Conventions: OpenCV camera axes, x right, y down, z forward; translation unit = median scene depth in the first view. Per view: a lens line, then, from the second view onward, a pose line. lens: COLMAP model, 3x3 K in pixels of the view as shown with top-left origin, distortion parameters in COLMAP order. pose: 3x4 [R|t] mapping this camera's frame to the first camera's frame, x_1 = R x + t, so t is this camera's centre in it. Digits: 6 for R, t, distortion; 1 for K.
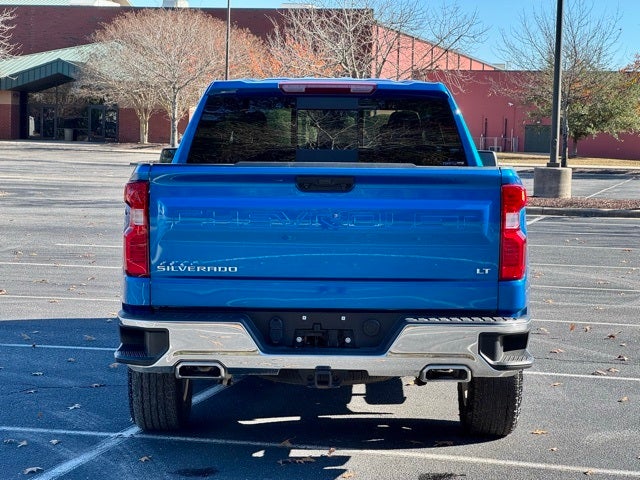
lens RADIAL K [[1448.3, 0, 323.4], [0, 1448.3, 238.6], [0, 0, 1]] dist [0.126755, 0.000000]
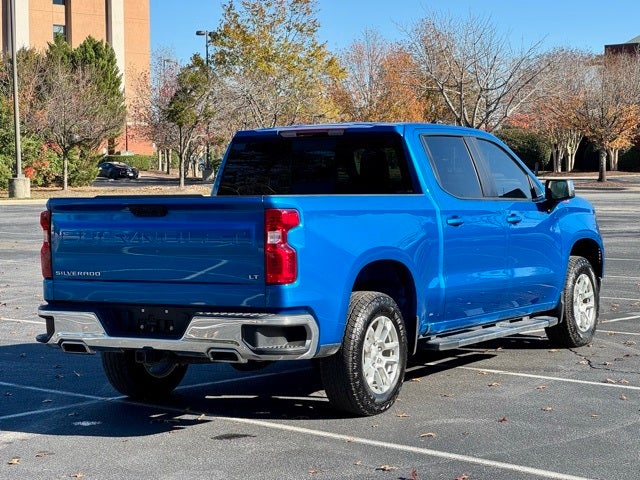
lens RADIAL K [[1448.3, 0, 320.1], [0, 1448.3, 235.8], [0, 0, 1]] dist [0.126755, 0.000000]
pose [[0.875117, -0.003226, -0.483900, 0.783410], [-0.008462, 0.999723, -0.021968, 0.013719], [0.483837, 0.023319, 0.874848, -0.095157]]
